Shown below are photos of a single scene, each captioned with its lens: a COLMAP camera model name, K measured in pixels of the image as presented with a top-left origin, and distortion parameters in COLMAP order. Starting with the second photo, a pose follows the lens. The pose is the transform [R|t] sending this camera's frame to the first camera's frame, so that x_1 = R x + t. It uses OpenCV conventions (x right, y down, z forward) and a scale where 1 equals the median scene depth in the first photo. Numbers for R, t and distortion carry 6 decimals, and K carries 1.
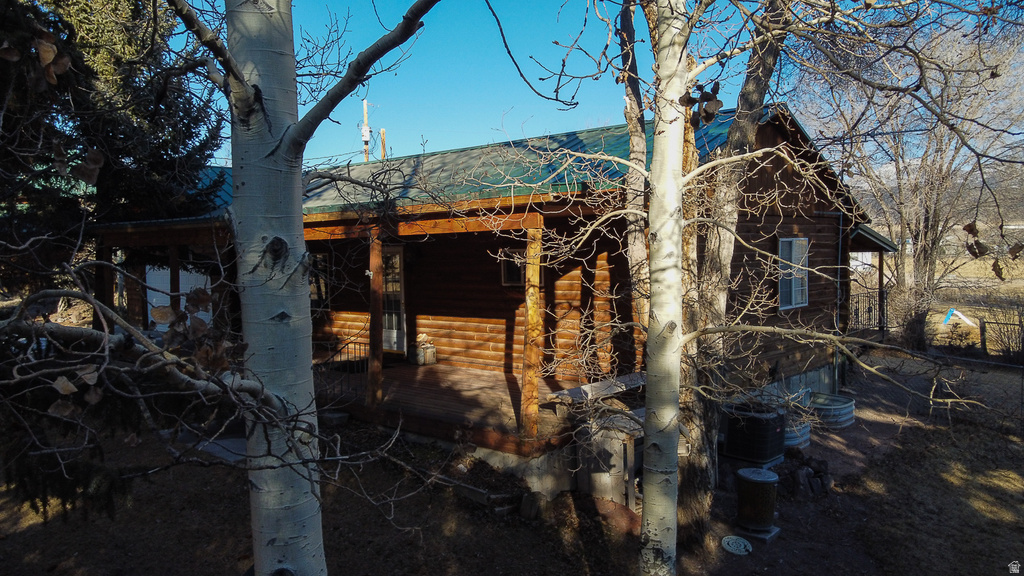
lens RADIAL K [[780.7, 0, 512.1], [0, 780.7, 285.8], [0, 0, 1]] dist [-0.002748, 0.043185]
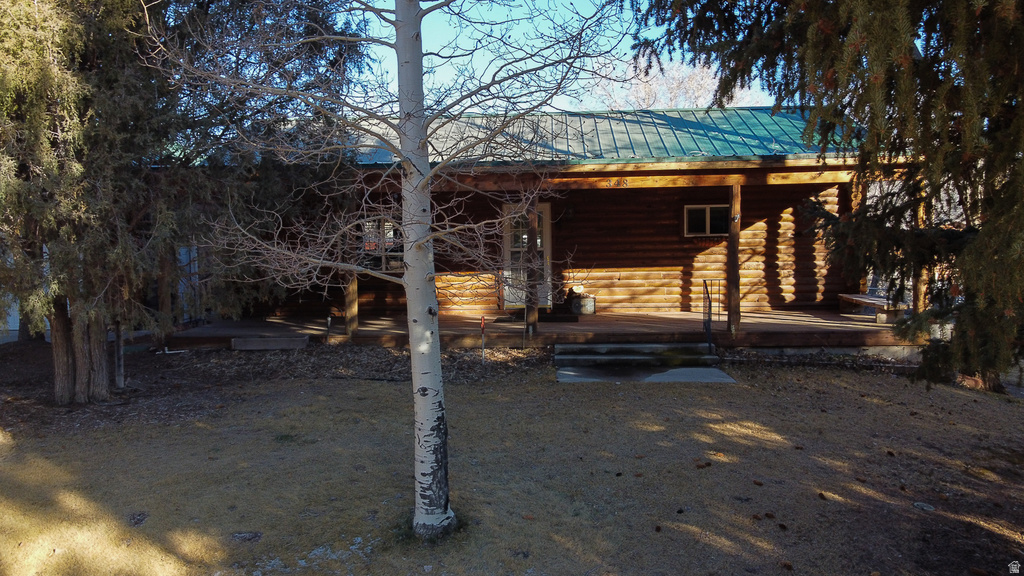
lens RADIAL K [[780.7, 0, 512.1], [0, 780.7, 285.8], [0, 0, 1]] dist [-0.002748, 0.043185]
pose [[0.748524, -0.034598, 0.662204, -0.970358], [0.028519, 0.999394, 0.019978, 0.041791], [-0.662494, 0.003932, 0.749057, 0.300476]]
